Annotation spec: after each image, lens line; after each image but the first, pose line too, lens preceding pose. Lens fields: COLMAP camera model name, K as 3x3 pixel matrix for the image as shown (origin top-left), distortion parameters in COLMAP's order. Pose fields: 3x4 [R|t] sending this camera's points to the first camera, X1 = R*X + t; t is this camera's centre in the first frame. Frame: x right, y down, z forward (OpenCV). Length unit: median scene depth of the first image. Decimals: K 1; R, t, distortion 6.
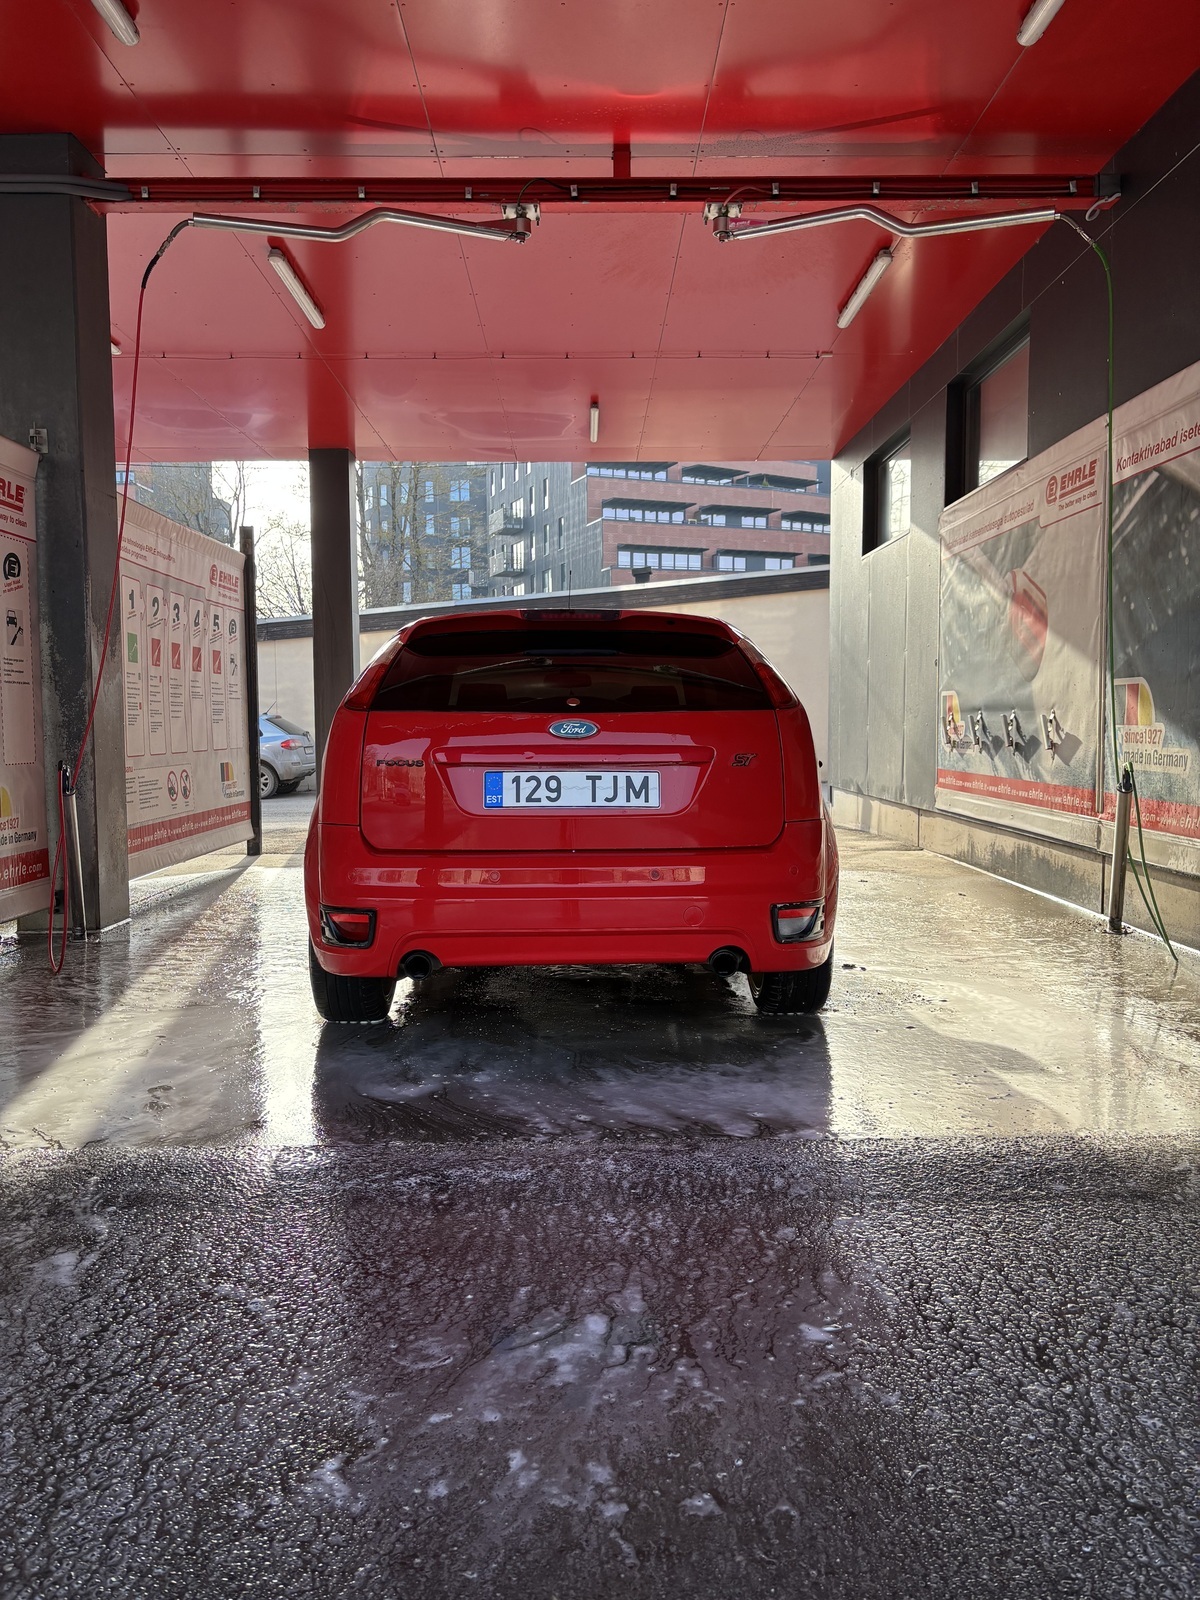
lens RADIAL K [[1203.7, 0, 600.3], [0, 1203.7, 800.2], [0, 0, 1]] dist [0.030704, -0.038814]
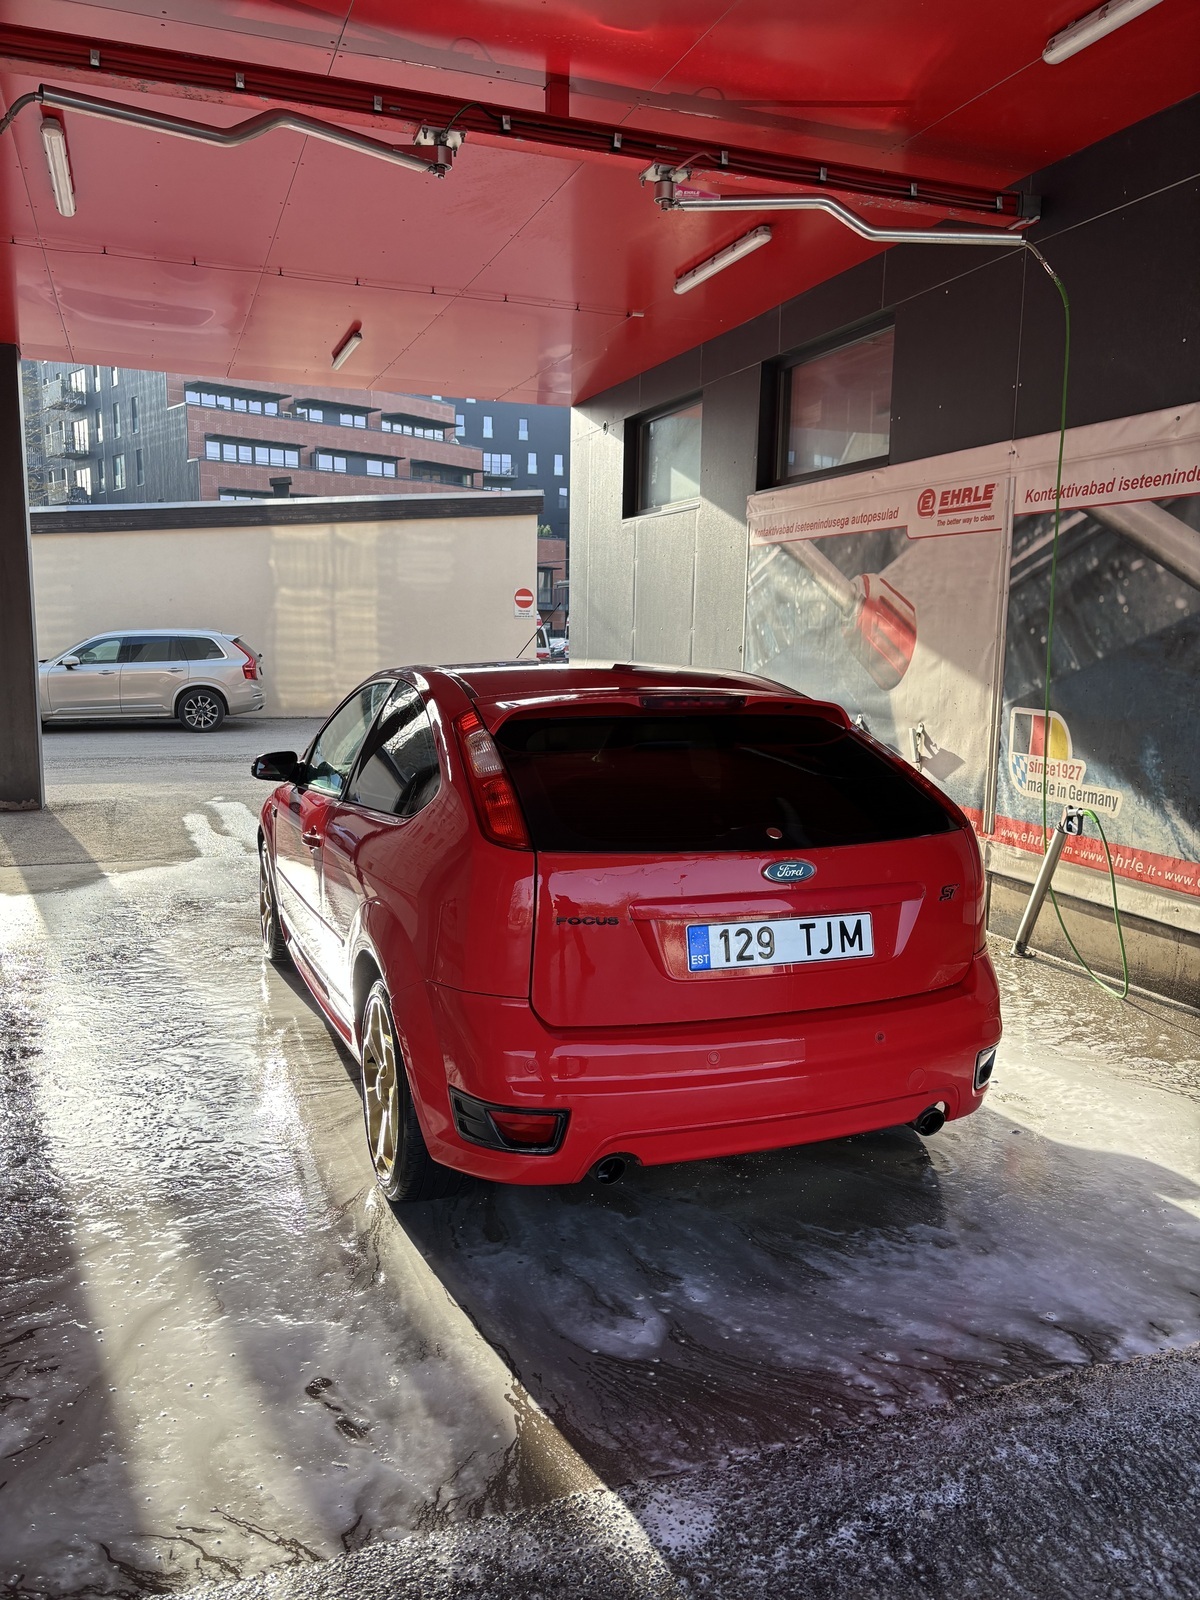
lens RADIAL K [[1203.7, 0, 611.6], [0, 1203.7, 810.0], [0, 0, 1]] dist [0.030704, -0.038814]
pose [[0.940112, -0.028361, 0.339685, -0.266191], [-0.000996, 0.996300, 0.085938, -0.109361], [-0.340865, -0.081129, 0.936605, 0.162902]]
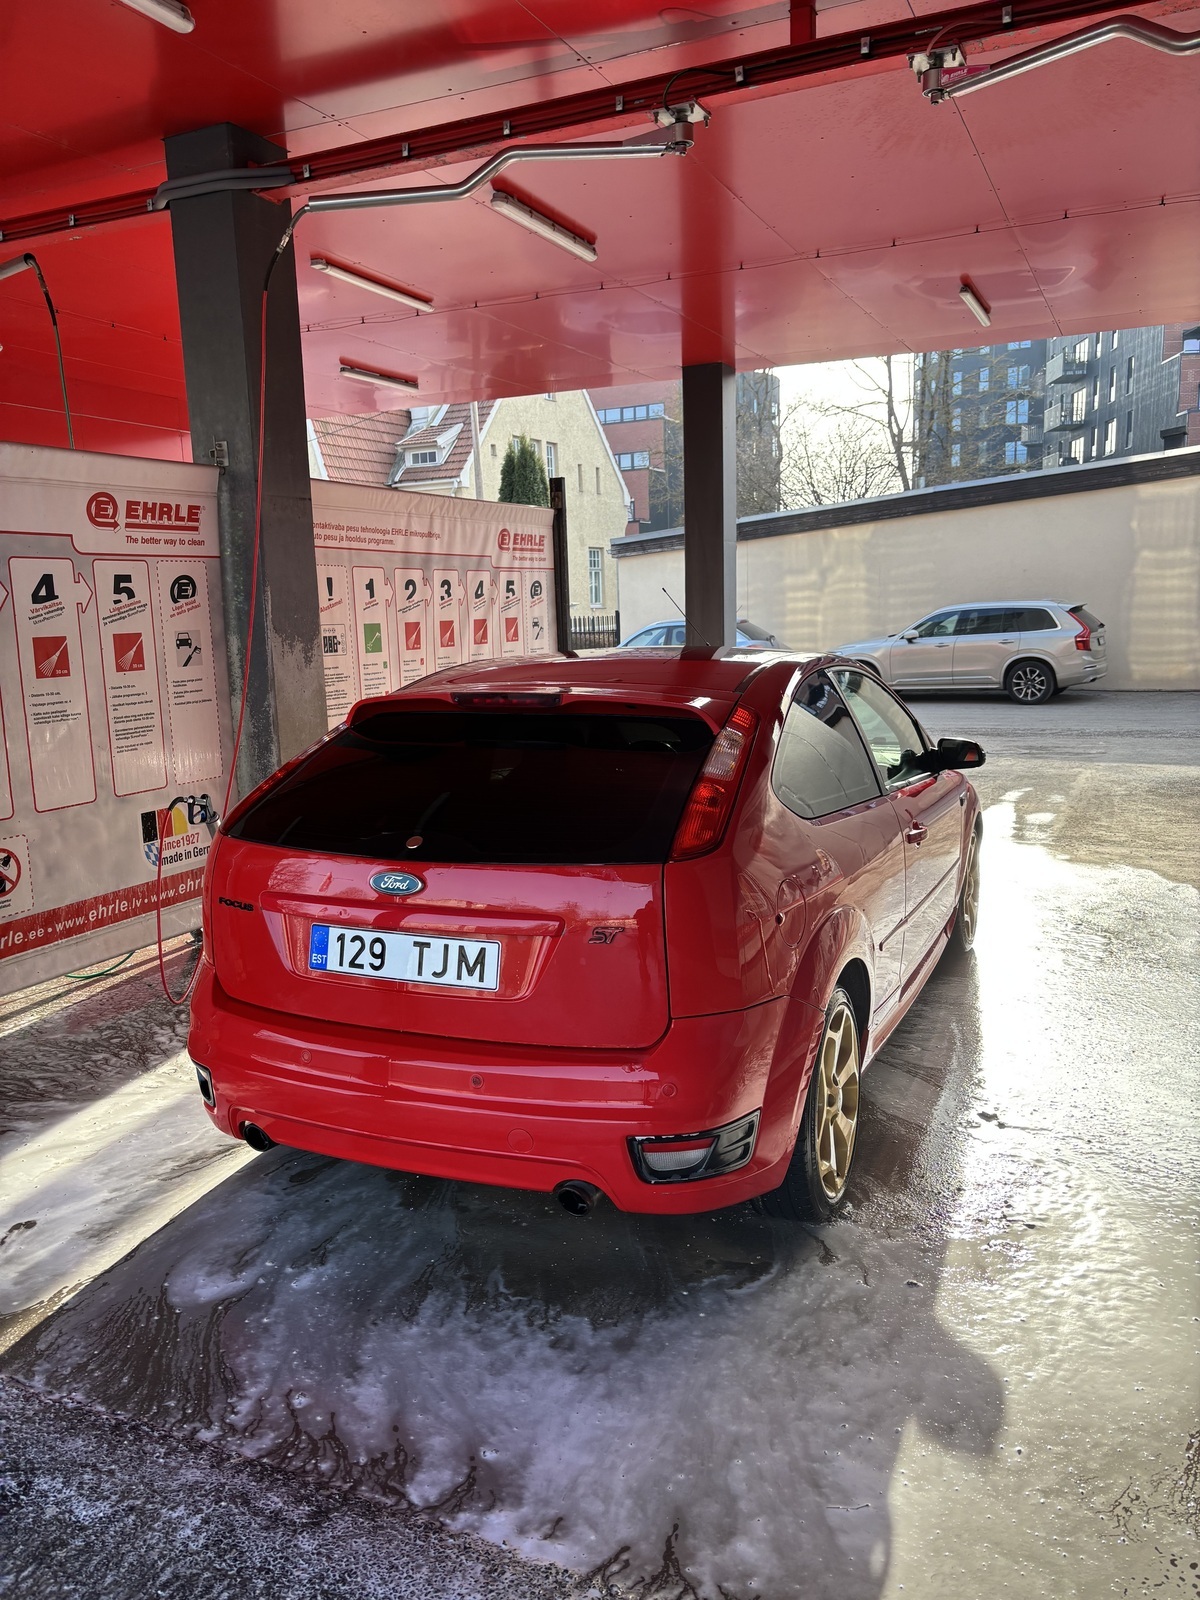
lens RADIAL K [[1203.7, 0, 602.4], [0, 1203.7, 808.4], [0, 0, 1]] dist [0.030704, -0.038814]
pose [[0.902488, 0.051578, -0.427616, 0.275879], [-0.003413, 0.993629, 0.112646, -0.124904], [0.430701, -0.100202, 0.896915, 0.219674]]
